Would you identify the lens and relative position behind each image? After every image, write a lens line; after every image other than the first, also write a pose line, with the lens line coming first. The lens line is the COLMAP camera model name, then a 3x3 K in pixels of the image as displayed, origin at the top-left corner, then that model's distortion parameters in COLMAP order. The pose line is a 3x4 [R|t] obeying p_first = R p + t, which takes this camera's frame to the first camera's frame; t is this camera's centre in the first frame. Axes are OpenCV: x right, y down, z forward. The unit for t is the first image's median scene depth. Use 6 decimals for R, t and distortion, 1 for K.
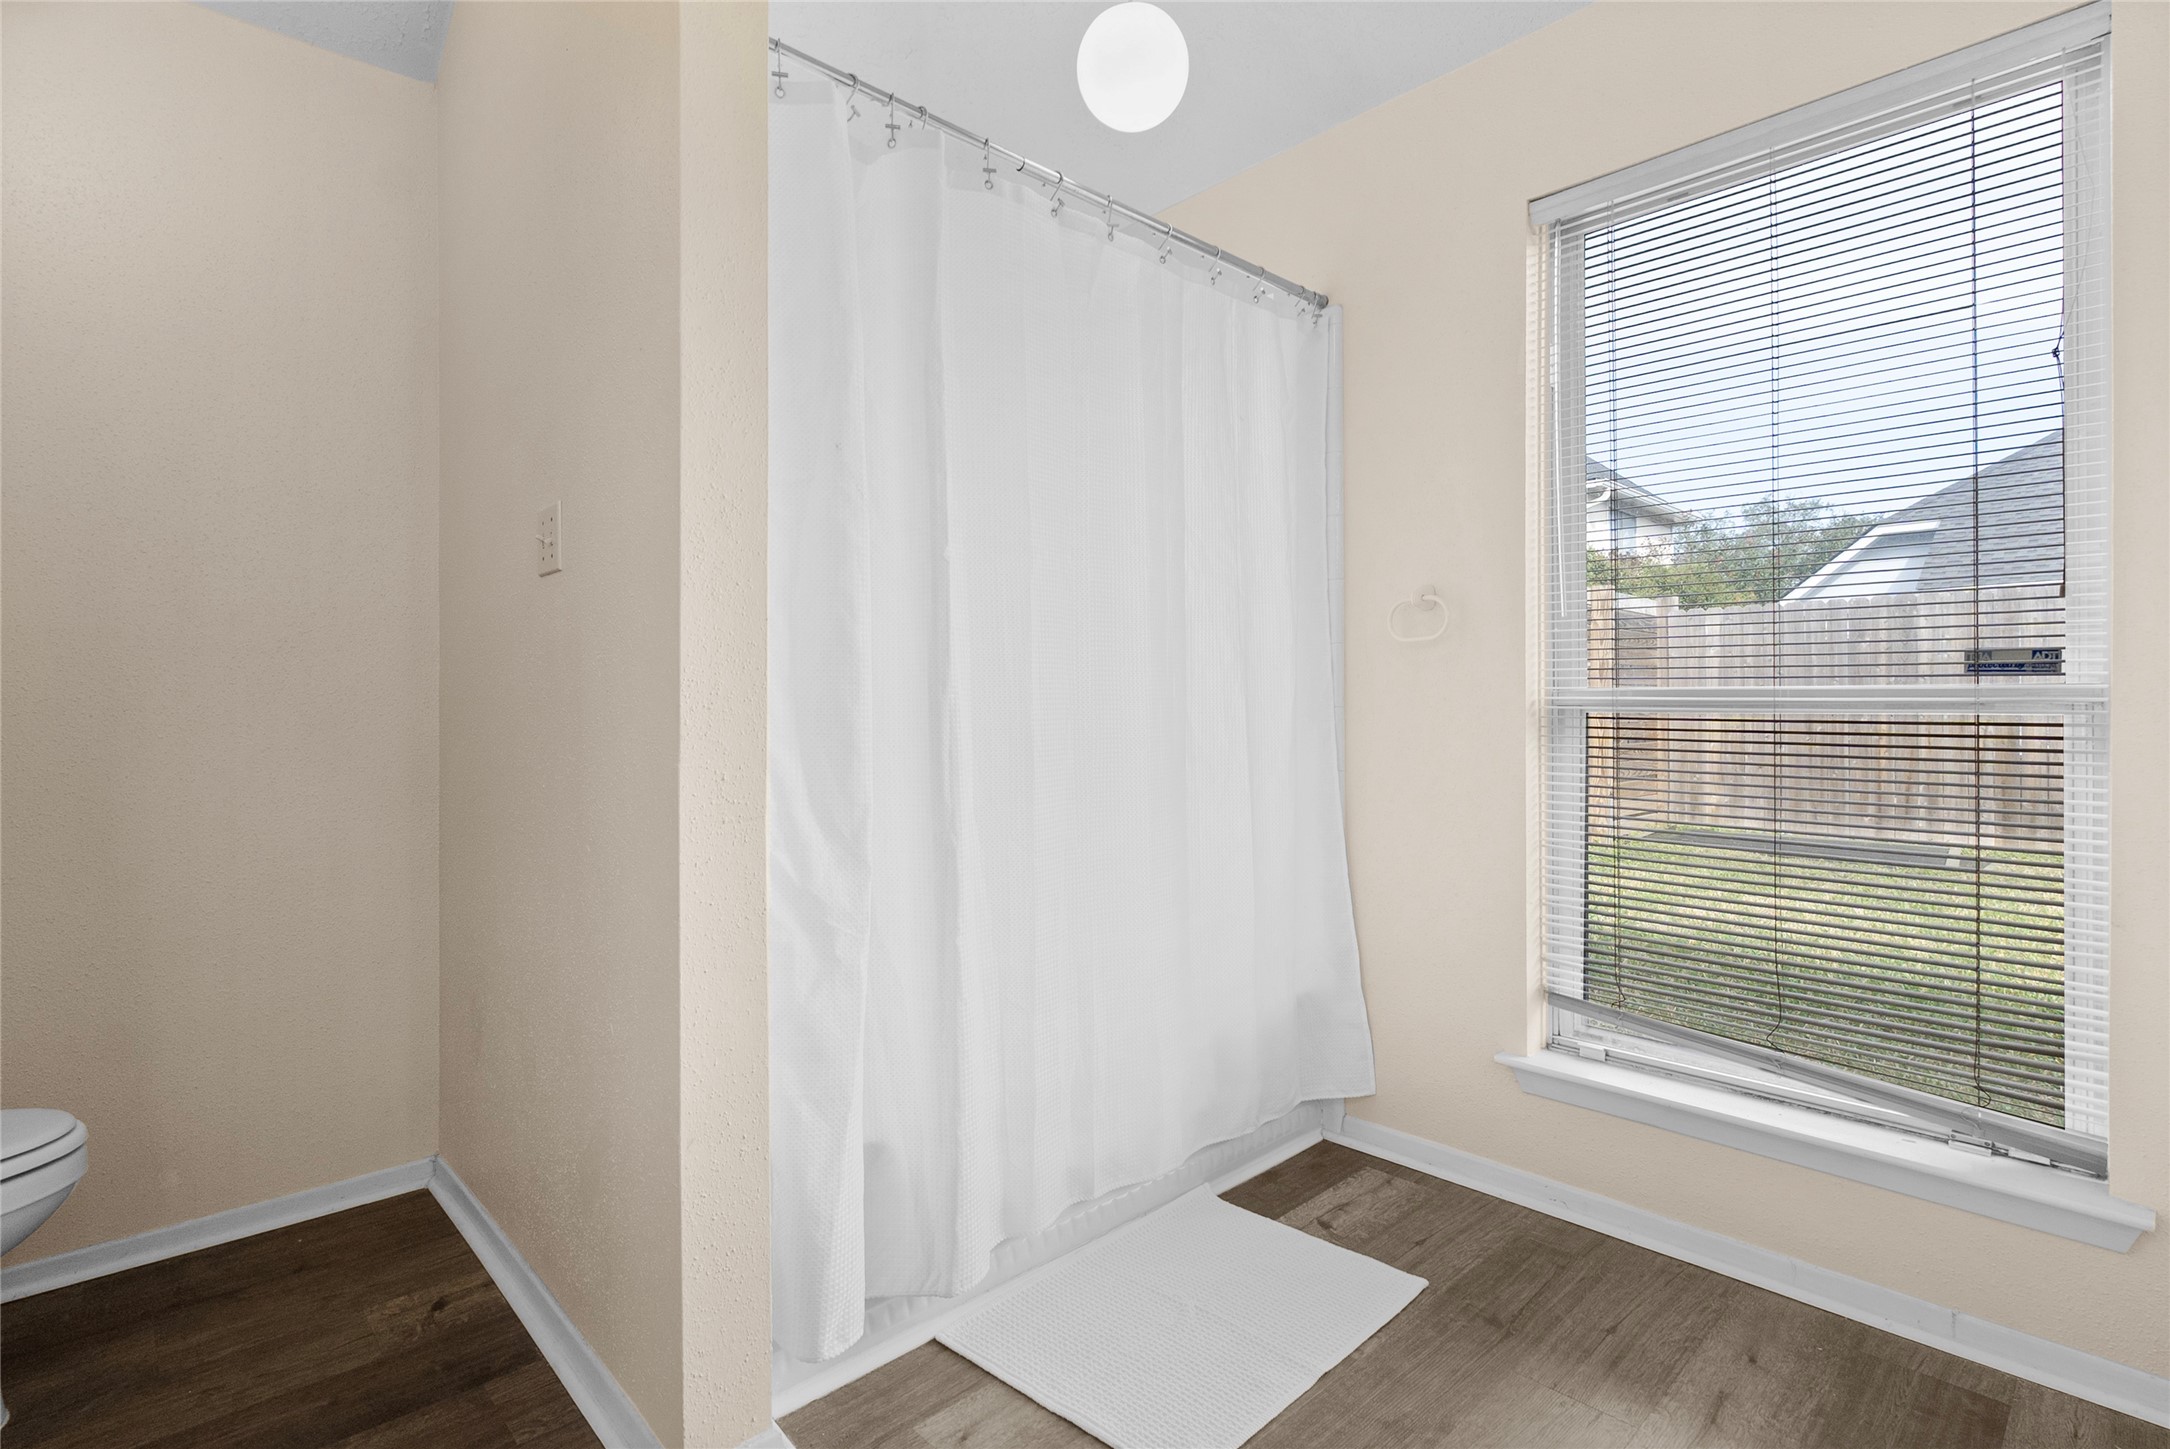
lens RADIAL K [[1083.5, 0, 1085.0], [0, 1083.5, 724.5], [0, 0, 1]] dist [-0.002075, -0.000744]
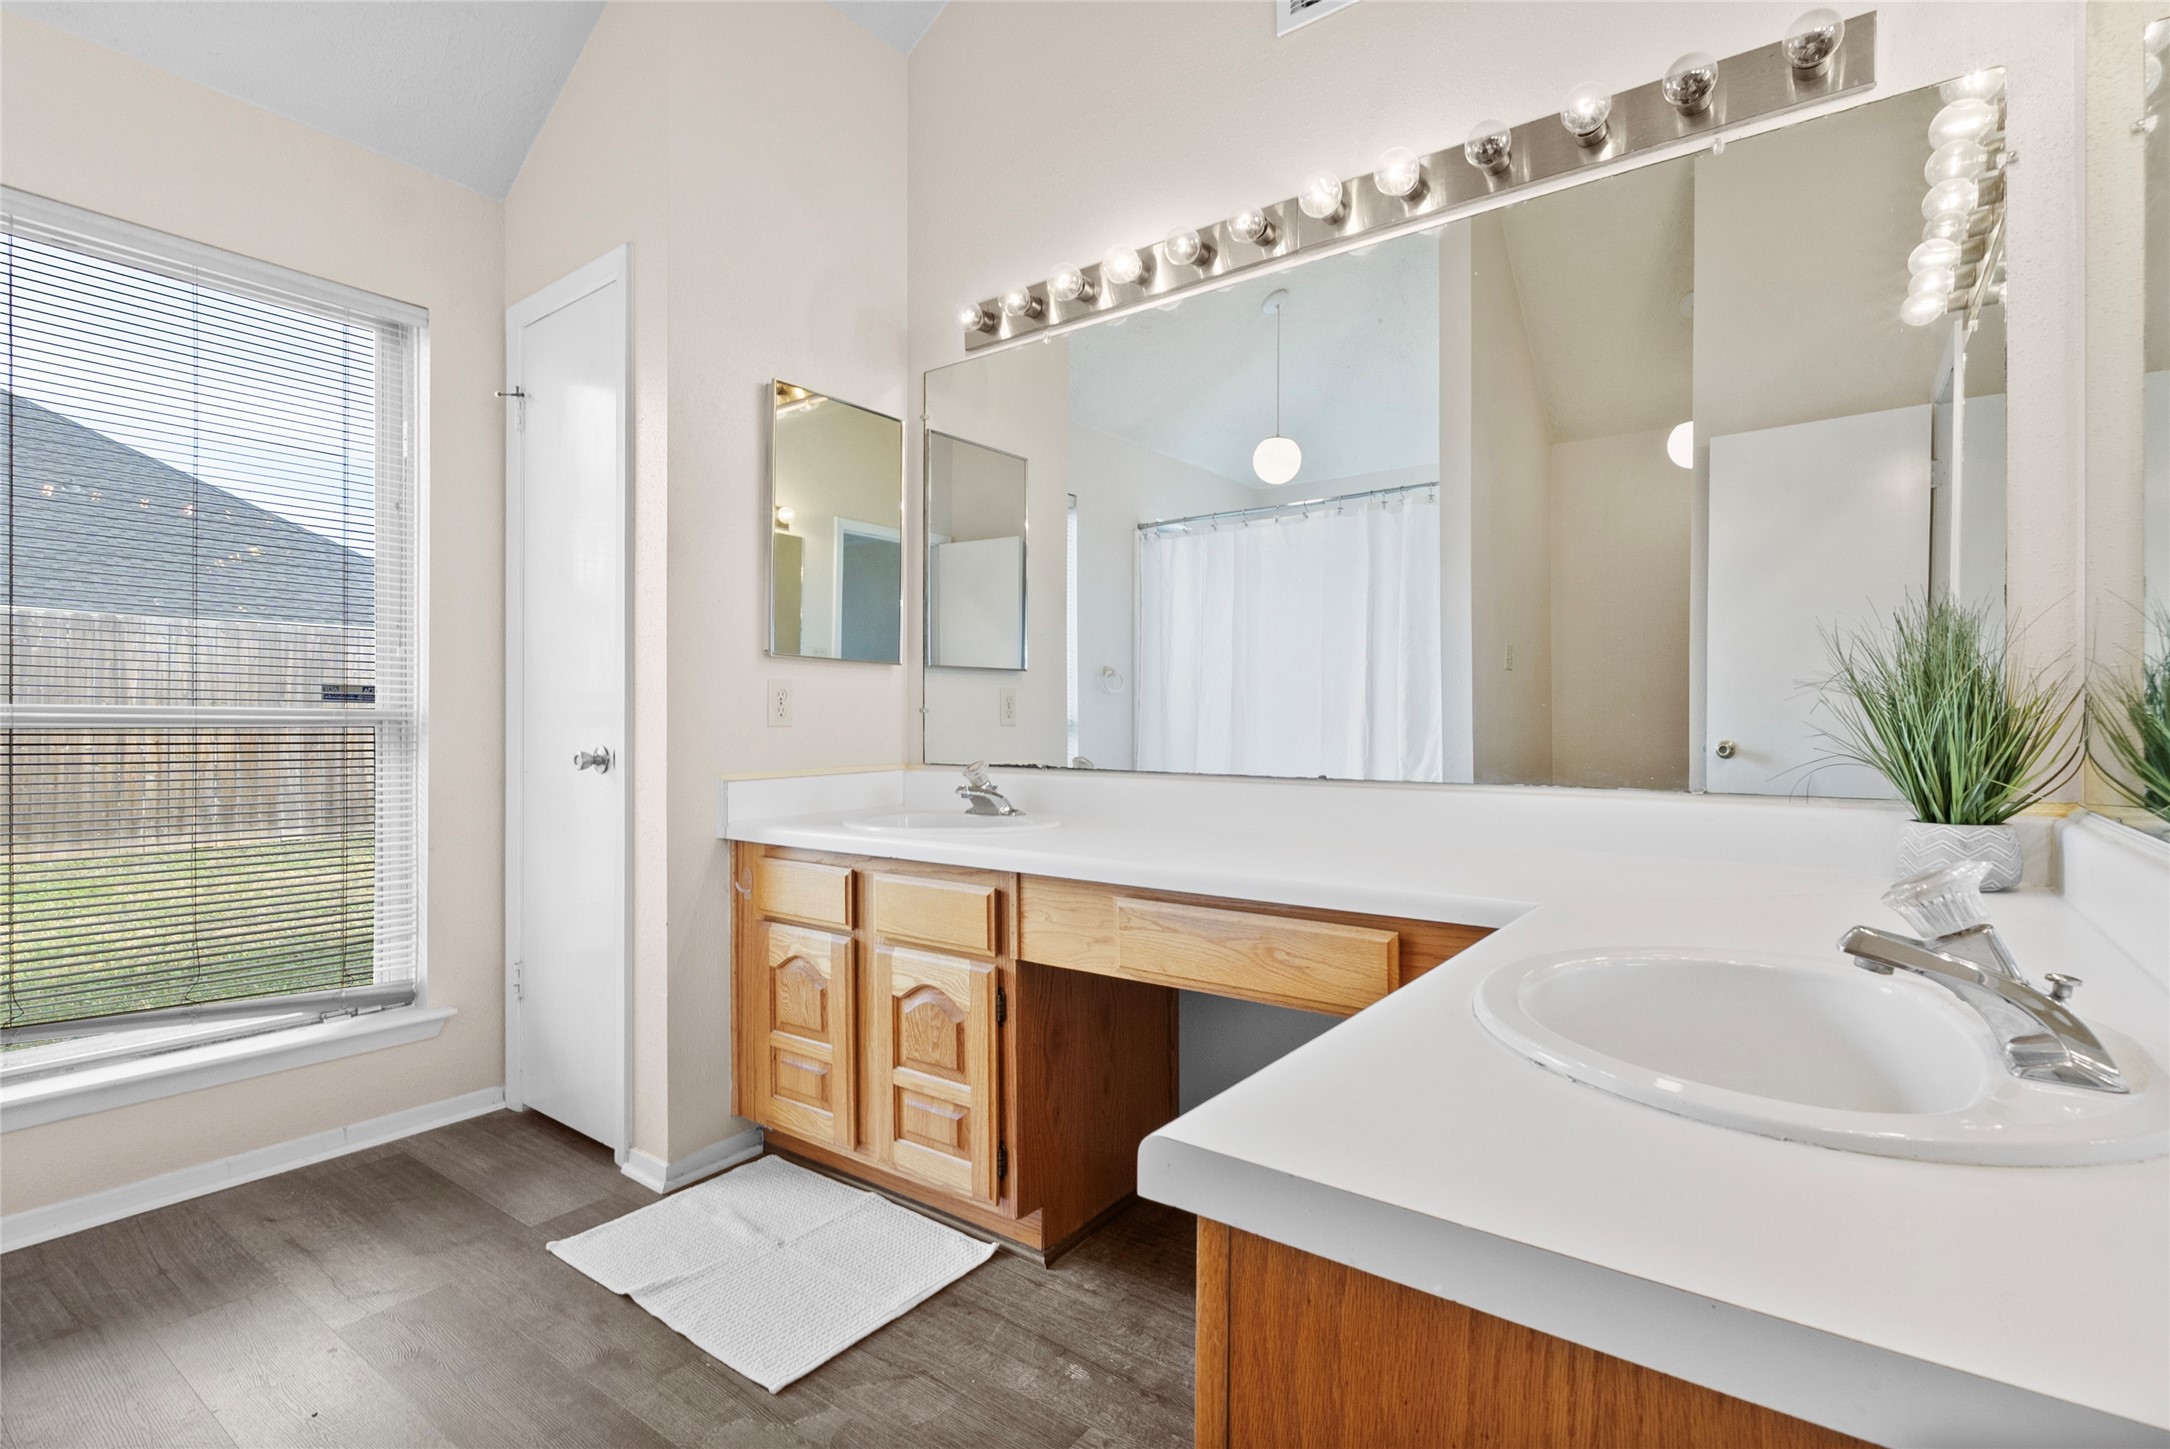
lens RADIAL K [[1016.9, 0, 1078.0], [0, 1016.9, 730.3], [0, 0, 1]] dist [-0.002355, -0.000209]
pose [[-0.186254, -0.007041, 0.982476, -0.757877], [0.016931, 0.999803, 0.010375, -0.003129], [-0.982356, 0.018566, -0.186098, 0.251588]]
